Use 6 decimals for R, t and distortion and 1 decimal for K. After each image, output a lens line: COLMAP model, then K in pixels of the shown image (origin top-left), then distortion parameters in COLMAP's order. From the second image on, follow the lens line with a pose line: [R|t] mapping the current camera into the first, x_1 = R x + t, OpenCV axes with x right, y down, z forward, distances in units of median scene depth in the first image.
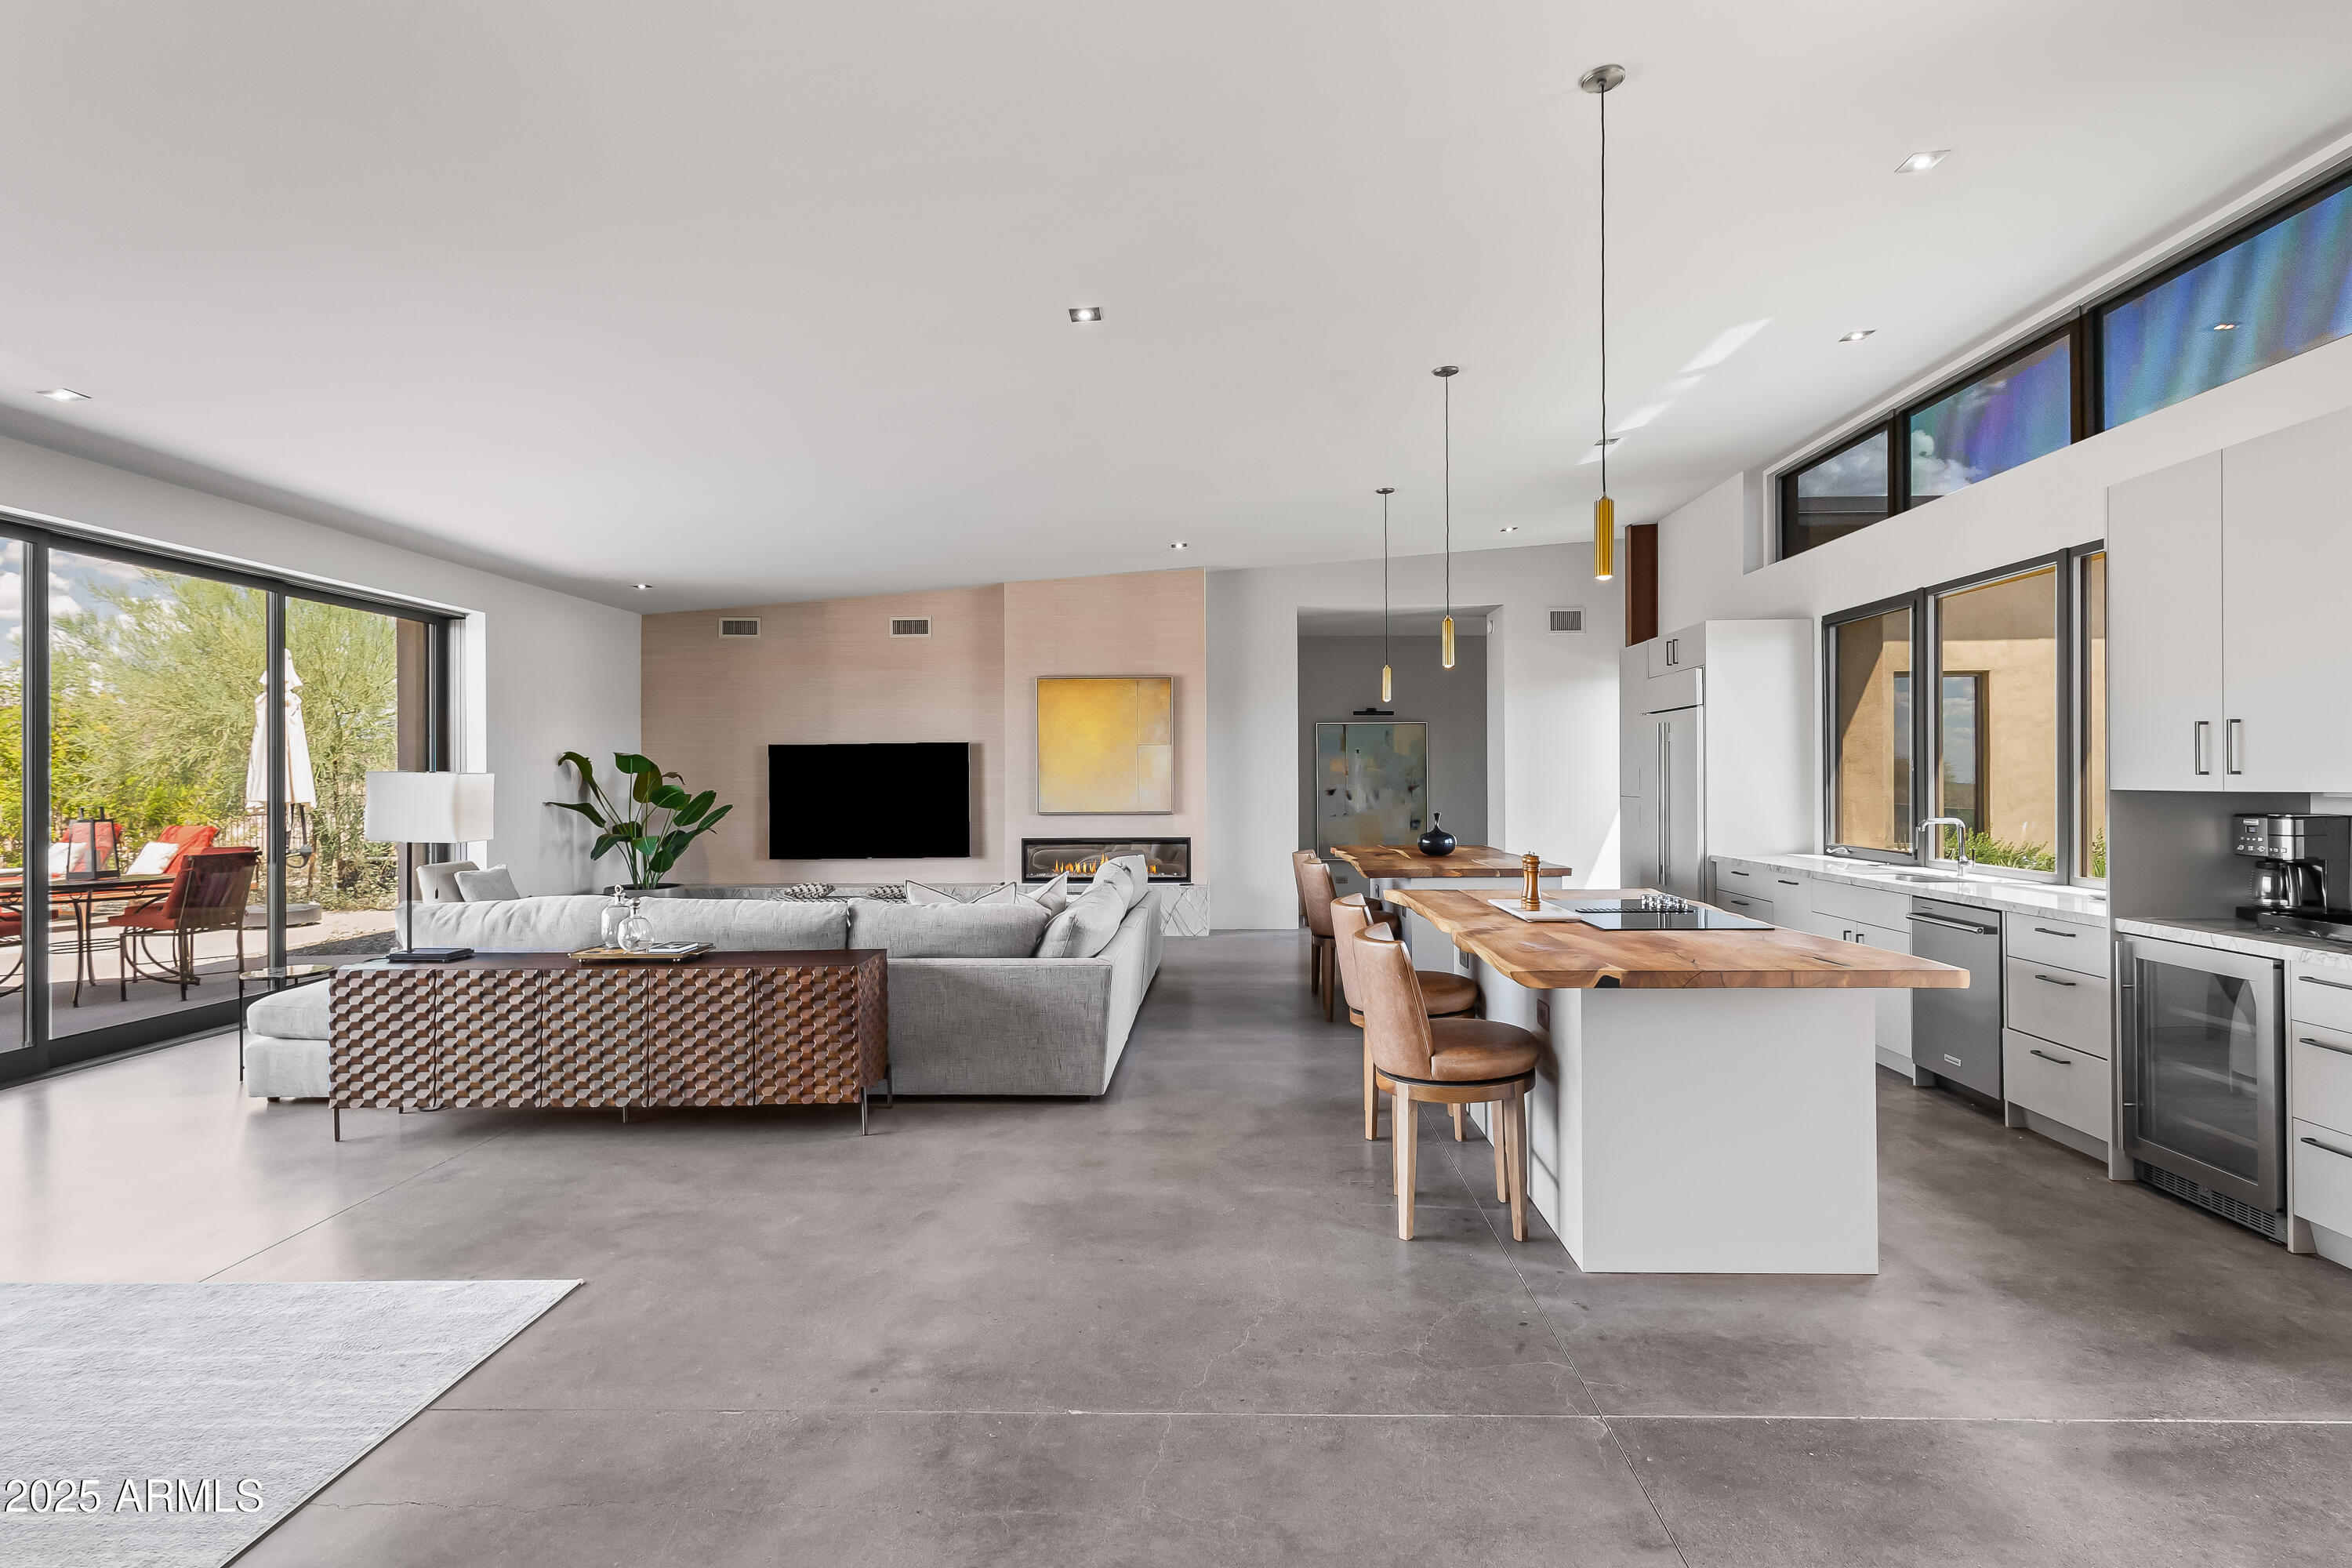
lens RADIAL K [[1153.1, 0, 1218.7], [0, 1153.1, 776.8], [0, 0, 1]] dist [0.005361, 0.000014]
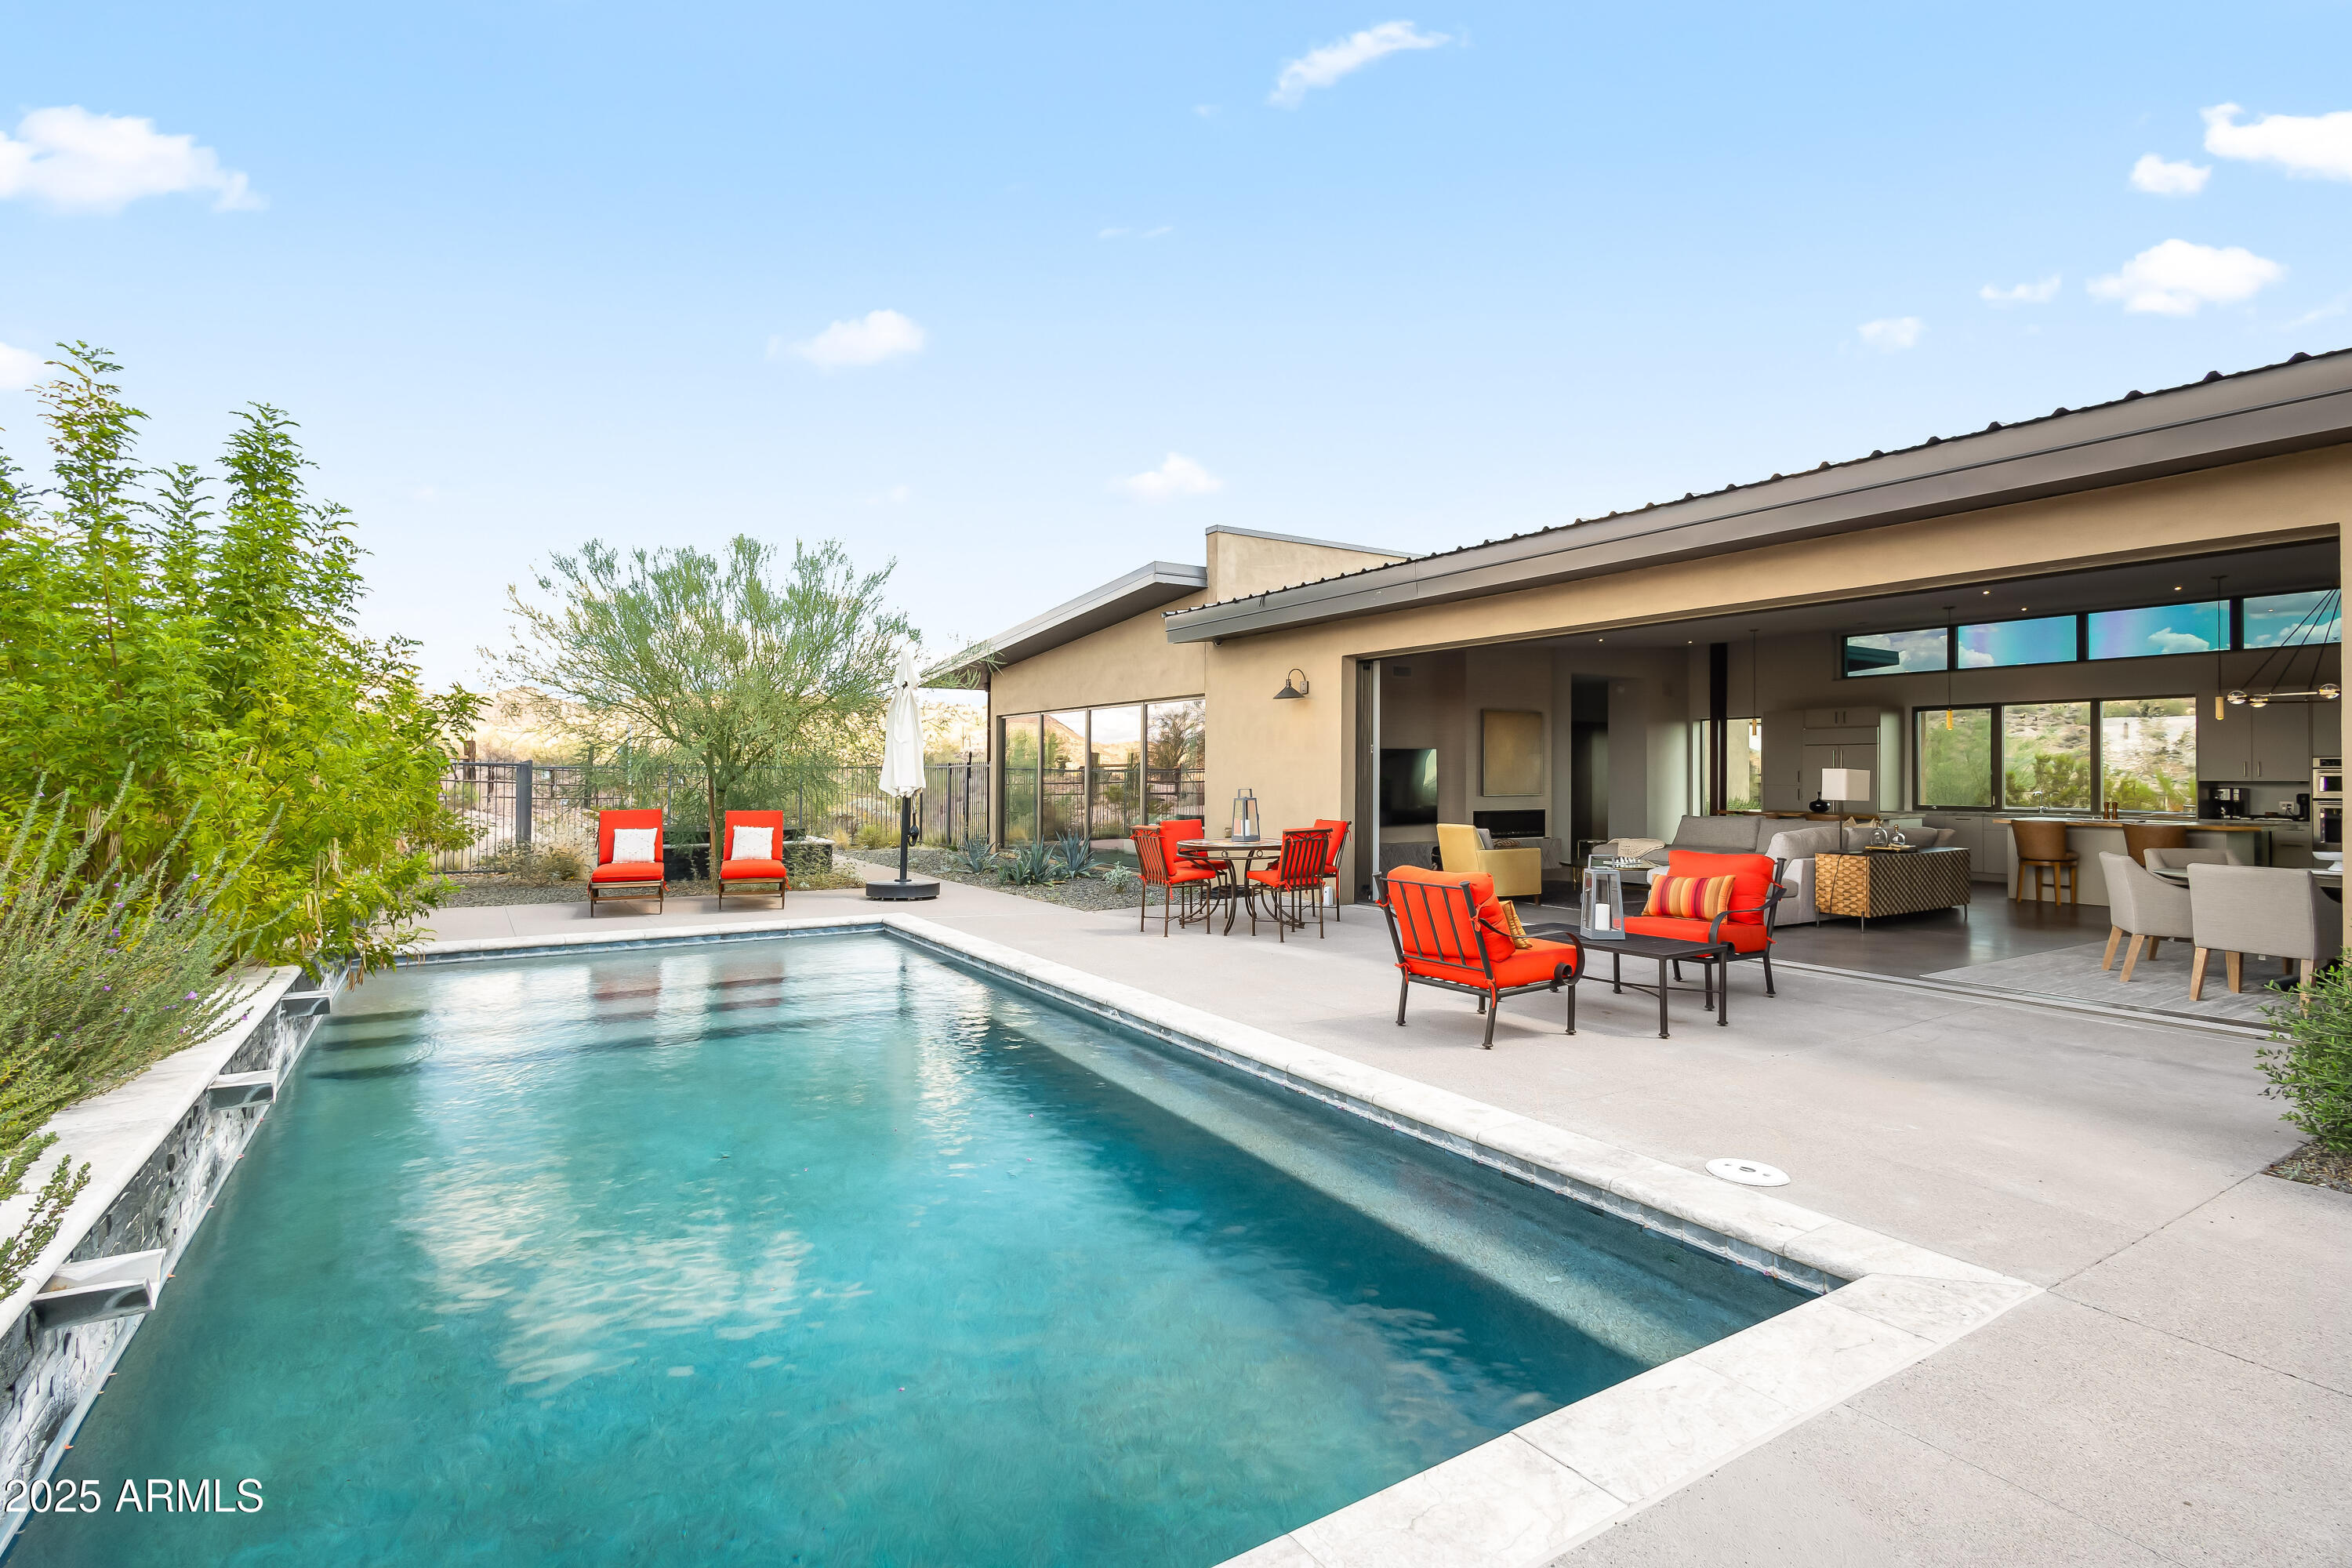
lens RADIAL K [[1100.9, 0, 1202.5], [0, 1100.9, 767.8], [0, 0, 1]] dist [0.006894, -0.000143]
pose [[0.843440, 0.010192, 0.537127, -3.411801], [-0.007671, 0.999947, -0.006928, 0.017341], [-0.537169, 0.001724, 0.843473, -0.159613]]
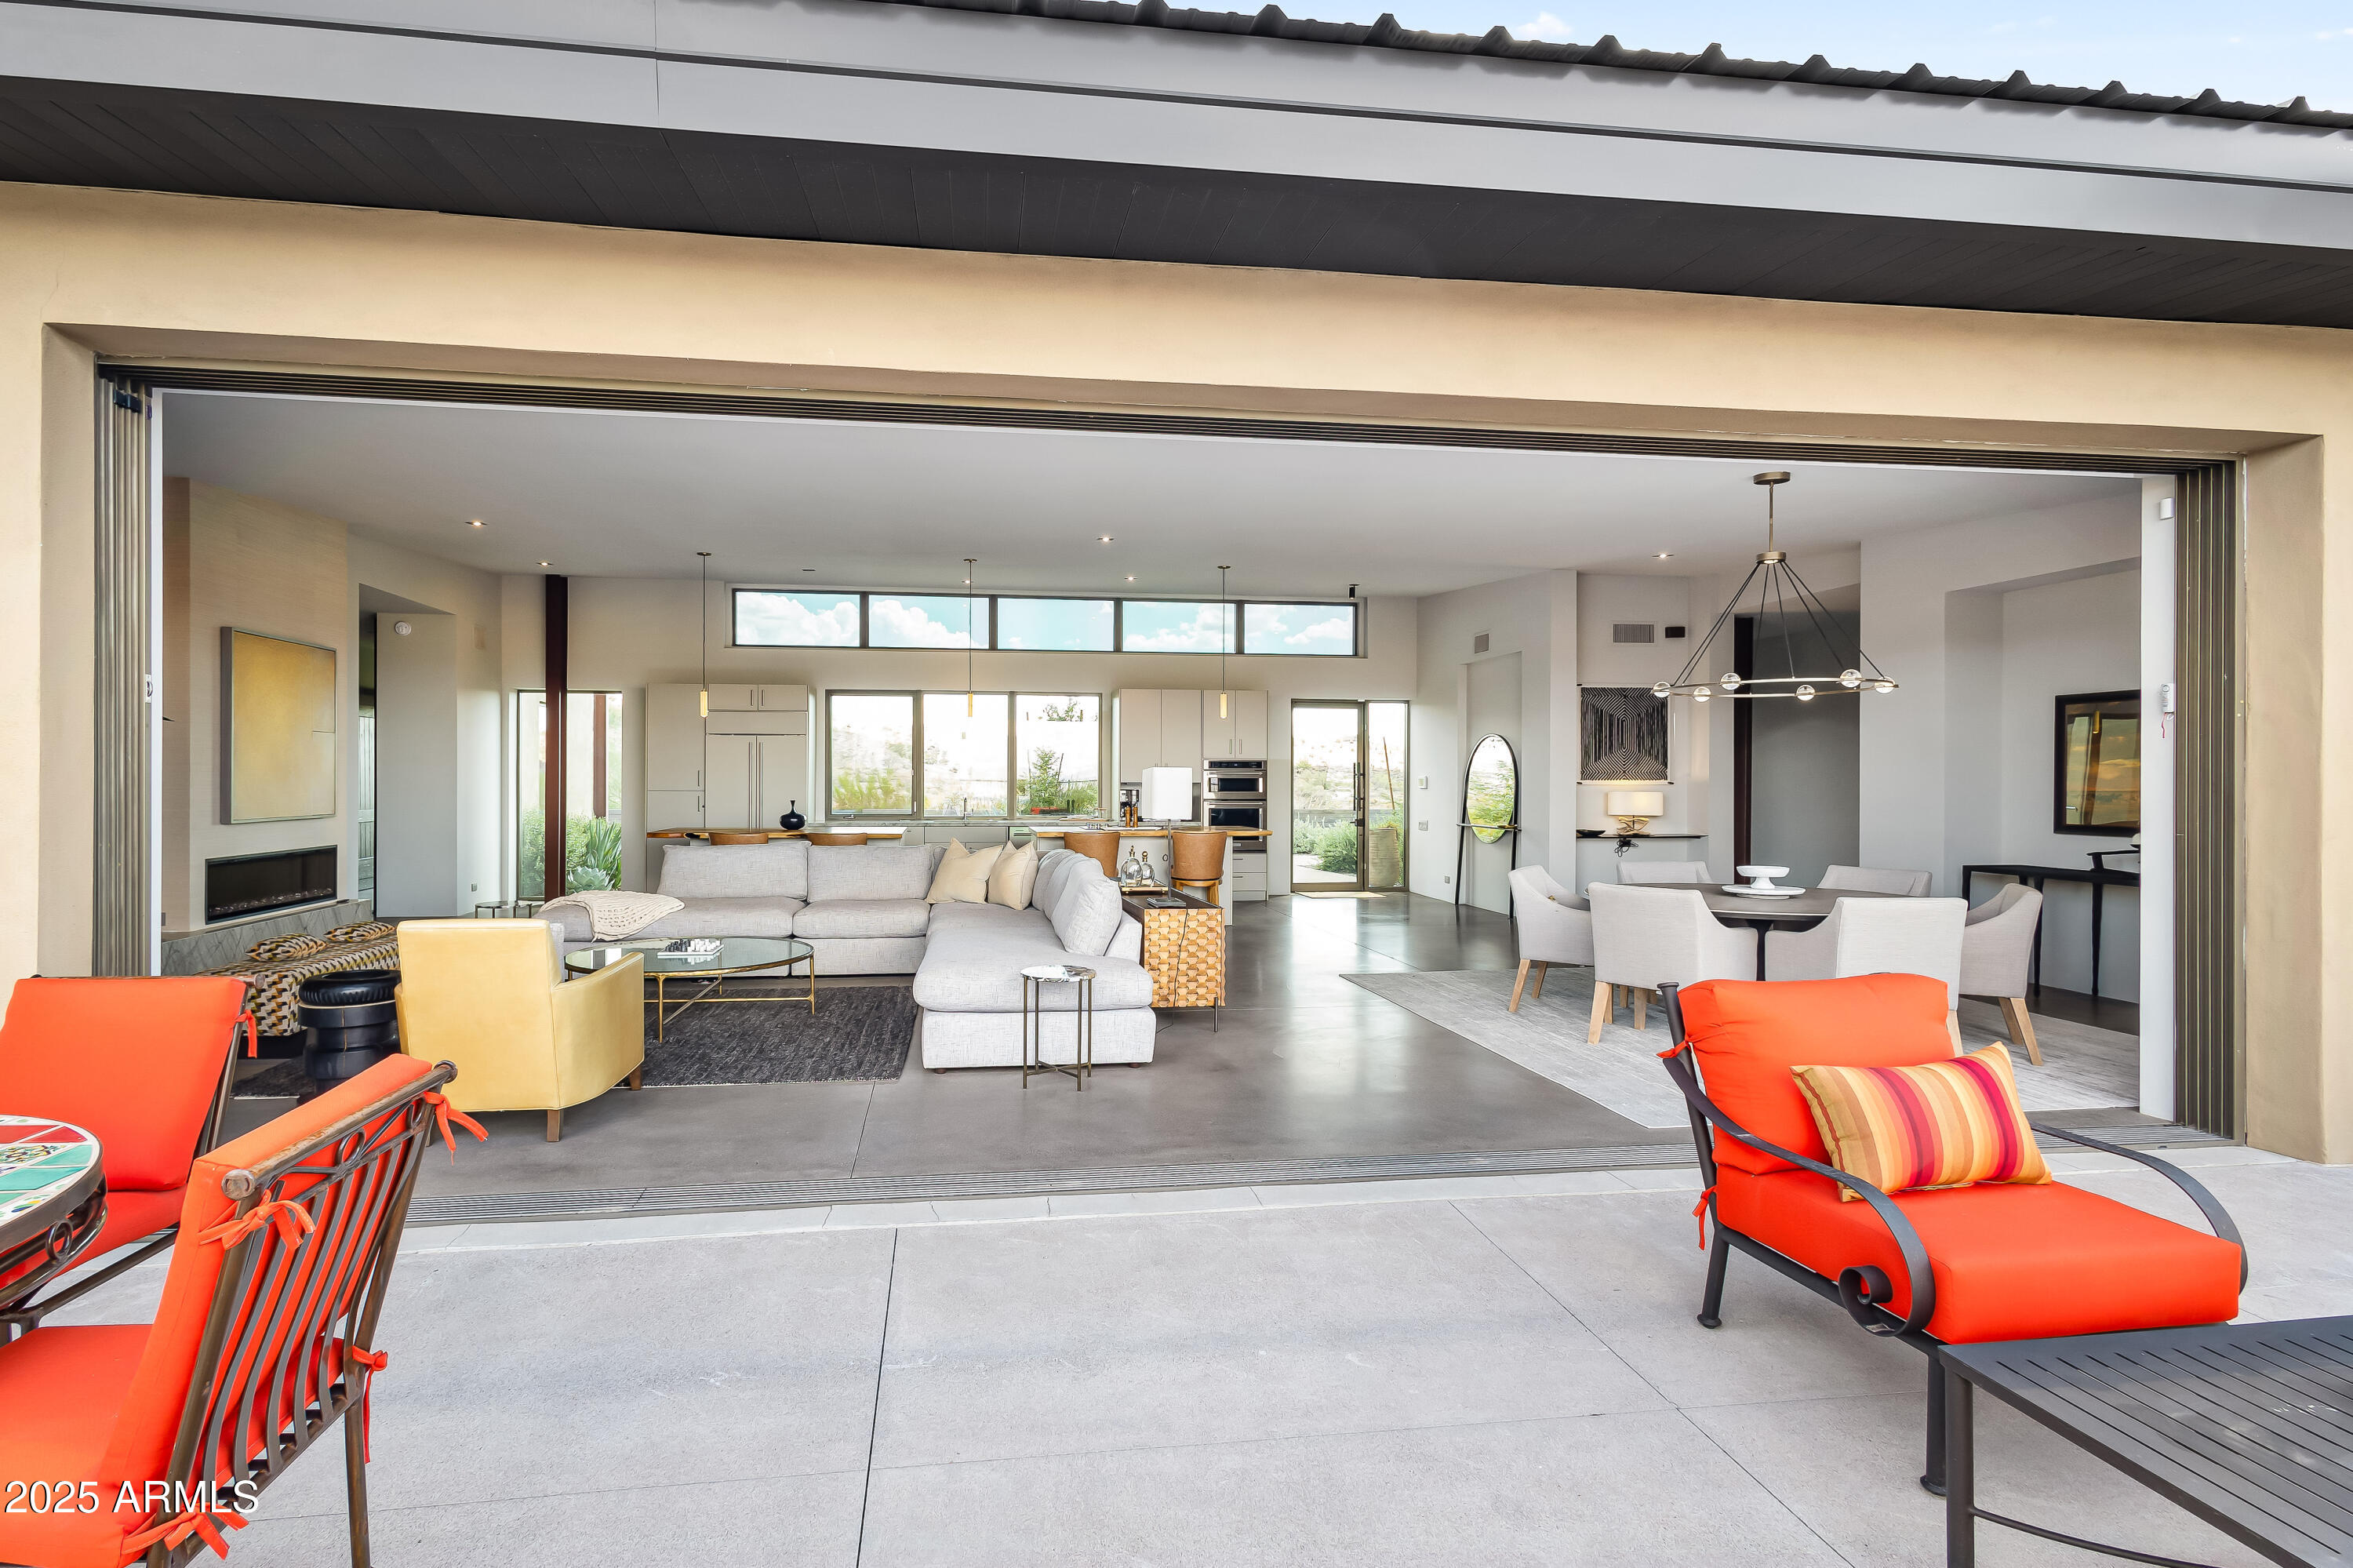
lens RADIAL K [[1123.2, 0, 1100.1], [0, 1123.2, 778.7], [0, 0, 1]] dist [0.001223, -0.000030]
pose [[-0.138617, 0.003702, 0.990339, -2.377873], [0.000306, 0.999993, -0.003695, 0.017047], [-0.990346, -0.000209, -0.138618, 1.525397]]
